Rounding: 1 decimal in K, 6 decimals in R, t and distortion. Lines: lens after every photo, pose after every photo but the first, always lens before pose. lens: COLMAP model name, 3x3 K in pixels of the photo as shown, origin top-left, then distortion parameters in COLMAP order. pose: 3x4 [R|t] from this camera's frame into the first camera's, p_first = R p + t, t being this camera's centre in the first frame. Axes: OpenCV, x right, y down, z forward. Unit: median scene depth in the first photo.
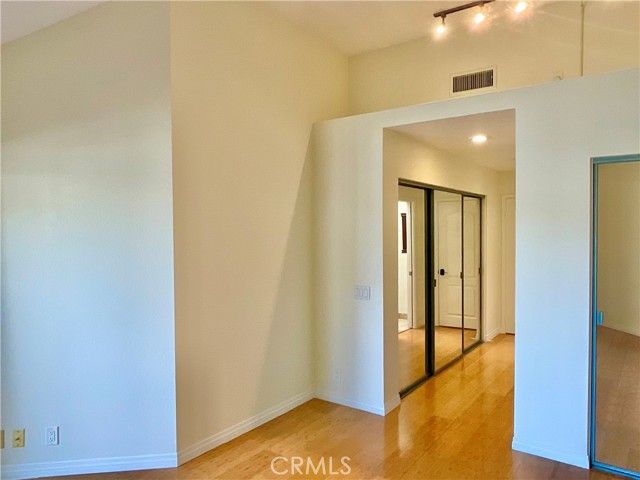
lens RADIAL K [[459.9, 0, 320.0], [0, 459.9, 240.0], [0, 0, 1]] dist [-0.011306, -0.002718]
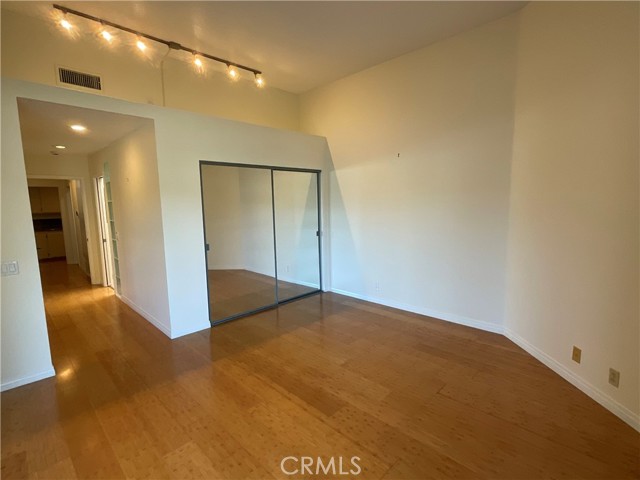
lens RADIAL K [[322.1, 0, 320.0], [0, 322.1, 240.0], [0, 0, 1]] dist [0.000209, 0.001650]
pose [[0.134152, -0.119662, 0.983710, -0.494377], [0.043327, 0.992442, 0.114815, 0.006791], [-0.990013, 0.027218, 0.138322, 0.277371]]
